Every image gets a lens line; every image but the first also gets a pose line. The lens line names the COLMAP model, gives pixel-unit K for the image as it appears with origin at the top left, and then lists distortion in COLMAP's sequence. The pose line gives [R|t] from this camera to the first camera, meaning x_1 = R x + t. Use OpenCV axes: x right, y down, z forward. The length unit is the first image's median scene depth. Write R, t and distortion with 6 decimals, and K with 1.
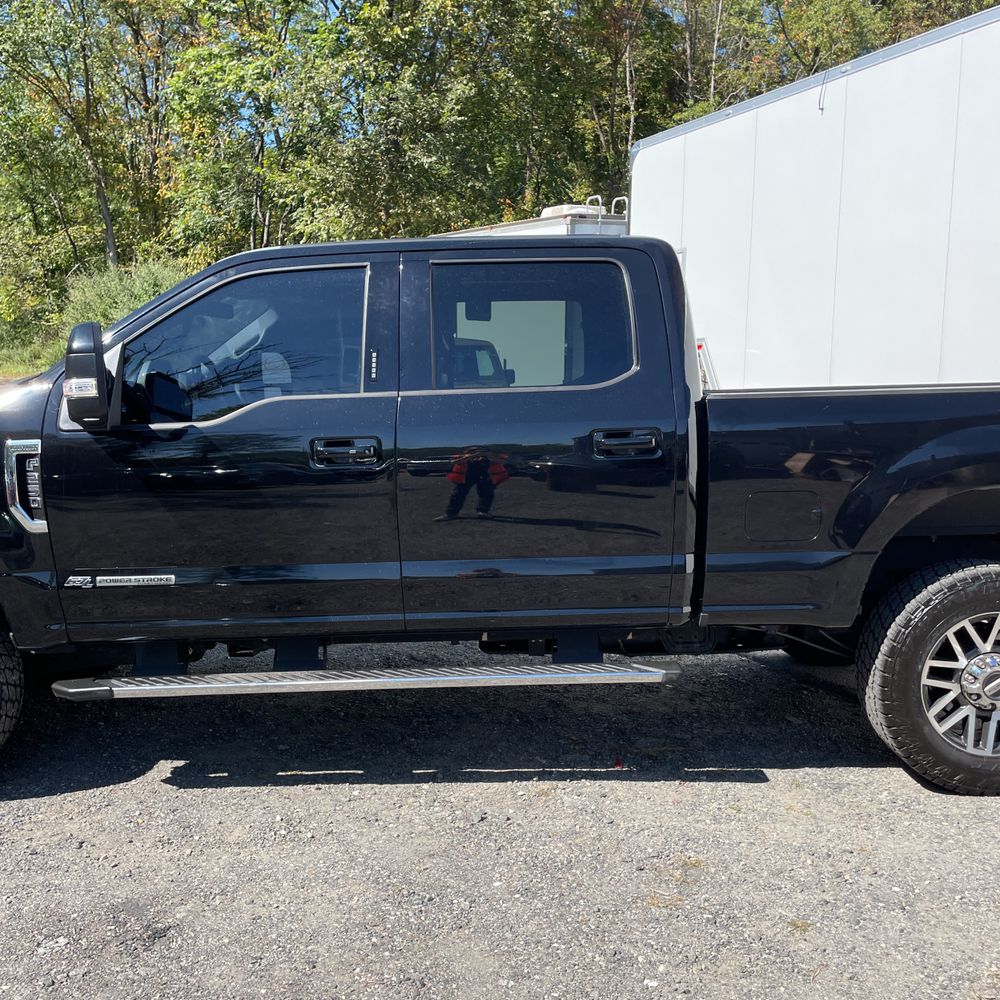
lens RADIAL K [[1005.9, 0, 500.0], [0, 1005.9, 500.0], [0, 0, 1]] dist [0.099439, -0.143915]
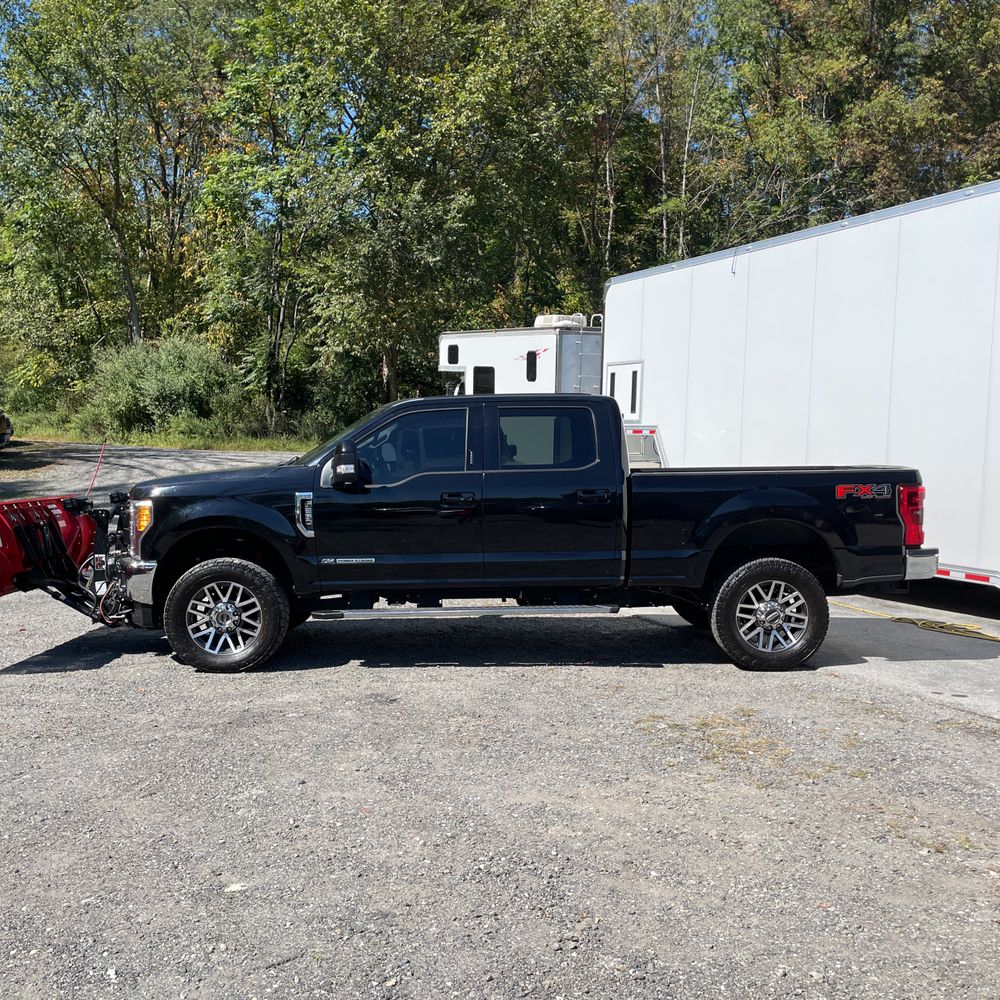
lens RADIAL K [[1005.9, 0, 500.0], [0, 1005.9, 500.0], [0, 0, 1]] dist [0.099439, -0.143915]
pose [[0.999780, 0.010480, 0.018173, -0.013175], [-0.009348, 0.998074, -0.061321, 0.010096], [-0.018781, 0.061138, 0.997953, -0.135165]]
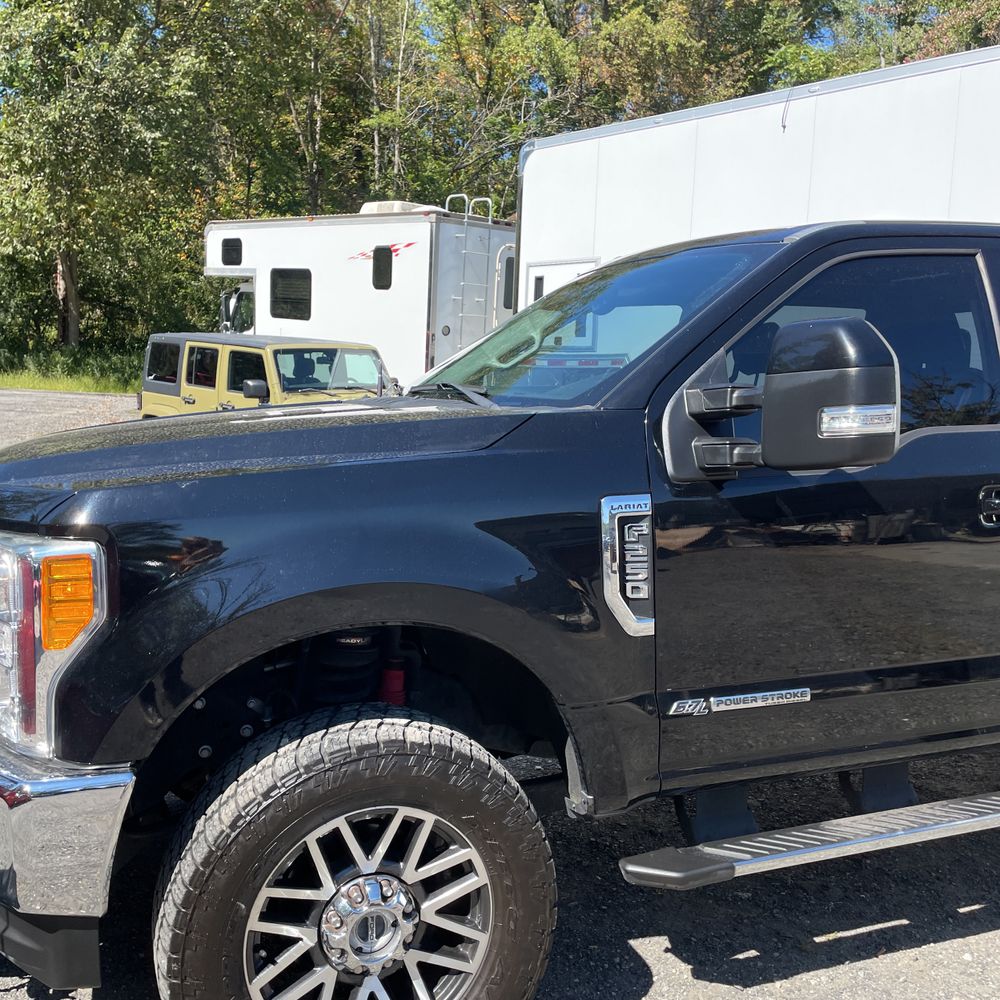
lens RADIAL K [[1019.8, 0, 466.5], [0, 1019.8, 500.4], [0, 0, 1]] dist [0.054527, -0.045057]
pose [[0.947478, -0.004657, 0.319787, -0.096486], [0.006772, 0.999962, -0.005500, -0.006493], [-0.319749, 0.007377, 0.947474, 0.052175]]
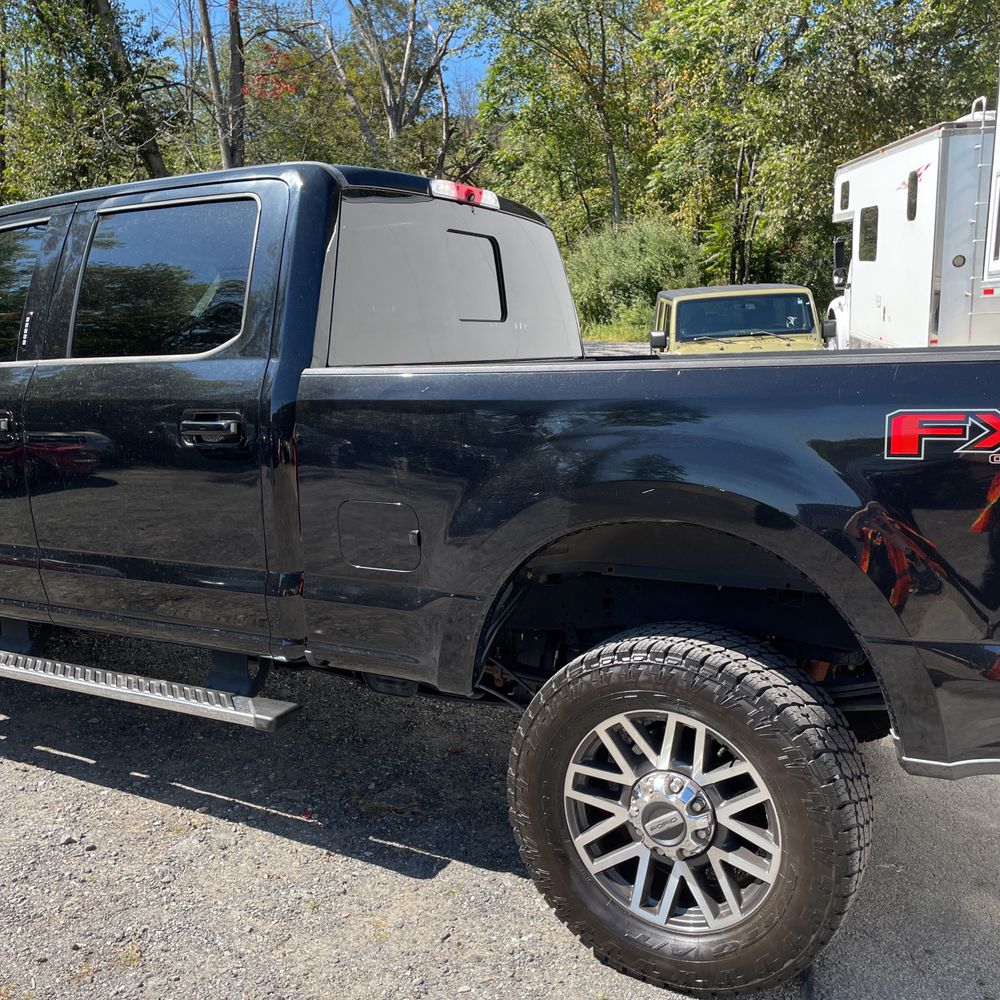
lens RADIAL K [[1005.9, 0, 500.0], [0, 1005.9, 500.0], [0, 0, 1]] dist [0.099439, -0.143915]
pose [[0.863817, 0.070506, -0.498848, 0.091692], [-0.046627, 0.997097, 0.060187, -0.007558], [0.501644, -0.028731, 0.864597, 0.051103]]
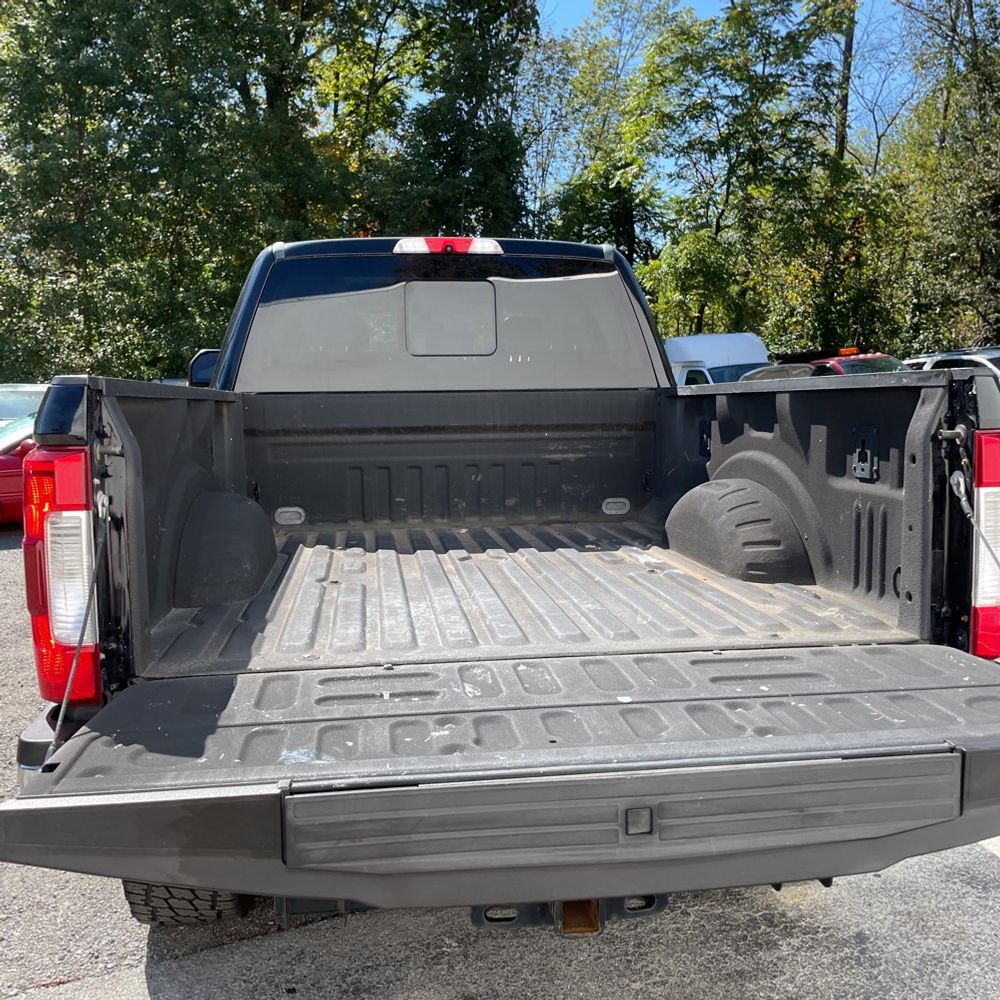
lens RADIAL K [[1019.8, 0, 466.5], [0, 1019.8, 500.4], [0, 0, 1]] dist [0.054527, -0.045057]
pose [[0.123777, 0.110366, -0.986153, 0.168000], [-0.096057, 0.990461, 0.098791, -0.016405], [0.987650, 0.082499, 0.133198, 0.143679]]
